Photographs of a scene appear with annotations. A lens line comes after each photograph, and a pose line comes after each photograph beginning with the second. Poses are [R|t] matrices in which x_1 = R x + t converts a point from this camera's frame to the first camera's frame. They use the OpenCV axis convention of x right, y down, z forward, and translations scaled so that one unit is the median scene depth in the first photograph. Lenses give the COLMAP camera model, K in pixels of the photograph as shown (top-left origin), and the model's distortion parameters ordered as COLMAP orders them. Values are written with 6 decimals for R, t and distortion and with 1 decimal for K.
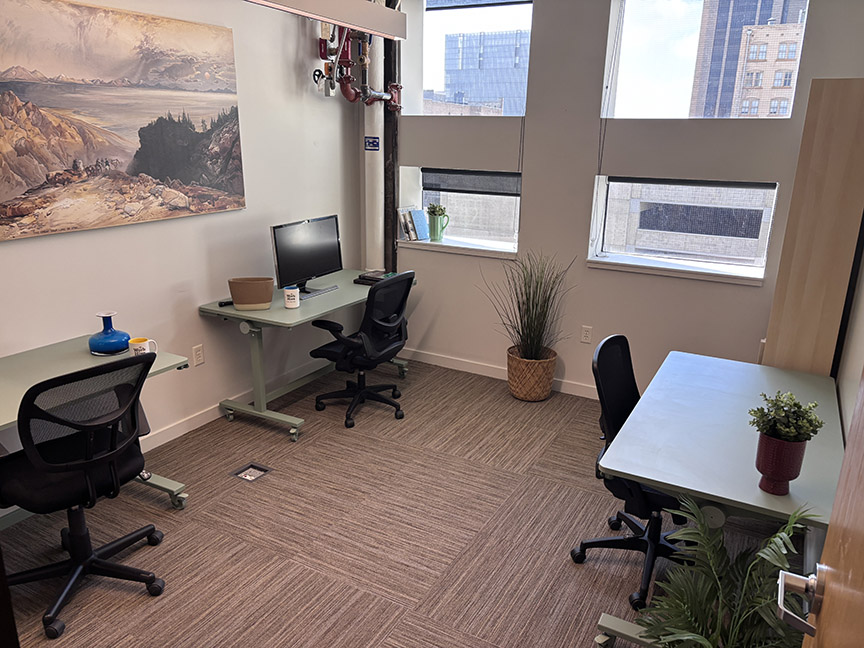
lens RADIAL K [[648.4, 0, 432.7], [0, 648.4, 327.7], [0, 0, 1]] dist [0.005175, -0.012430]
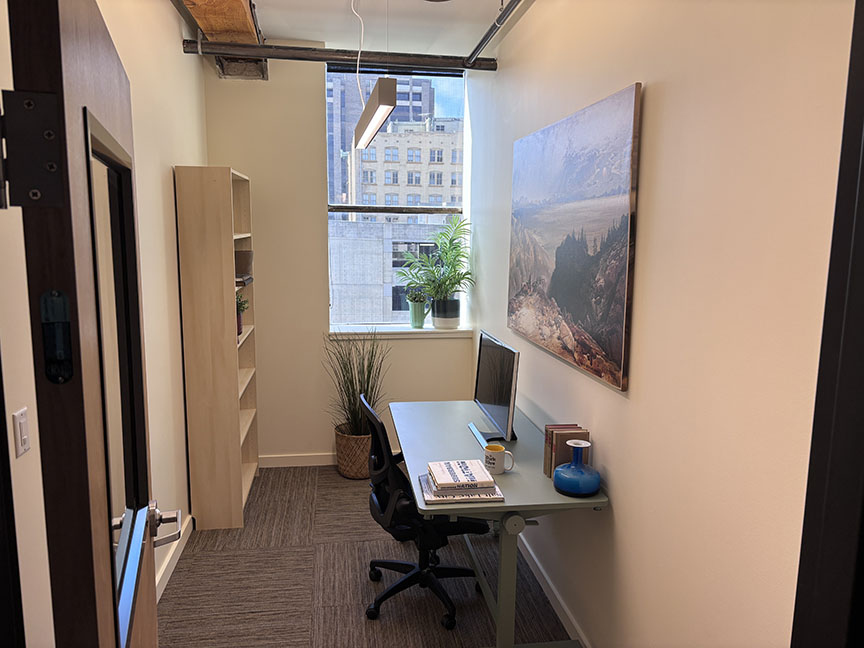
lens RADIAL K [[648.4, 0, 431.0], [0, 648.4, 325.5], [0, 0, 1]] dist [0.005175, -0.012430]
pose [[-0.787518, 0.070024, -0.612301, 0.211581], [-0.199740, 0.910896, 0.361070, -0.481950], [0.583026, 0.406650, -0.703361, 1.522784]]
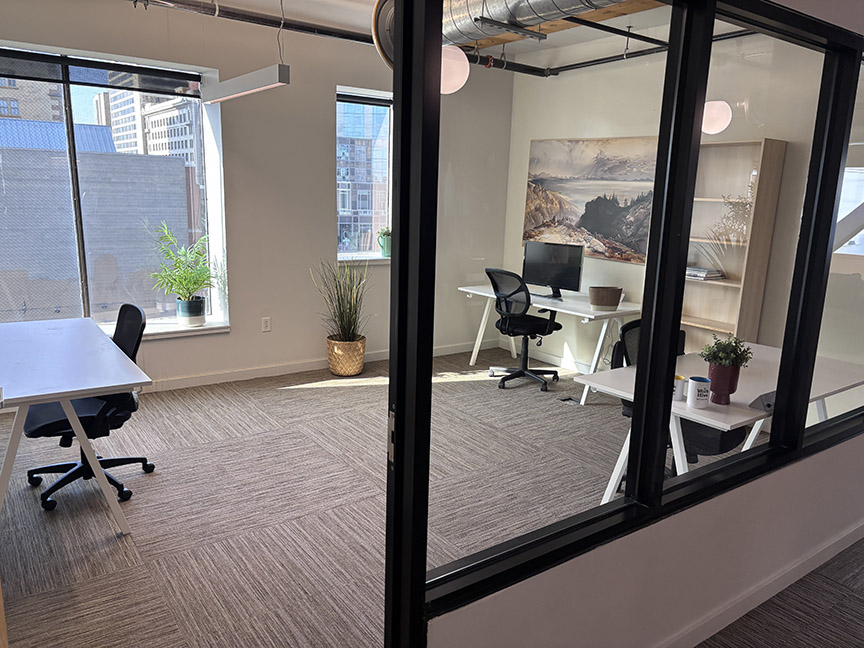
lens RADIAL K [[648.4, 0, 433.7], [0, 648.4, 325.2], [0, 0, 1]] dist [0.005175, -0.012430]
pose [[-0.410588, 0.160426, -0.897597, 1.312077], [-0.320051, 0.896412, 0.306615, -0.406829], [0.853806, 0.413169, -0.316712, 1.313290]]
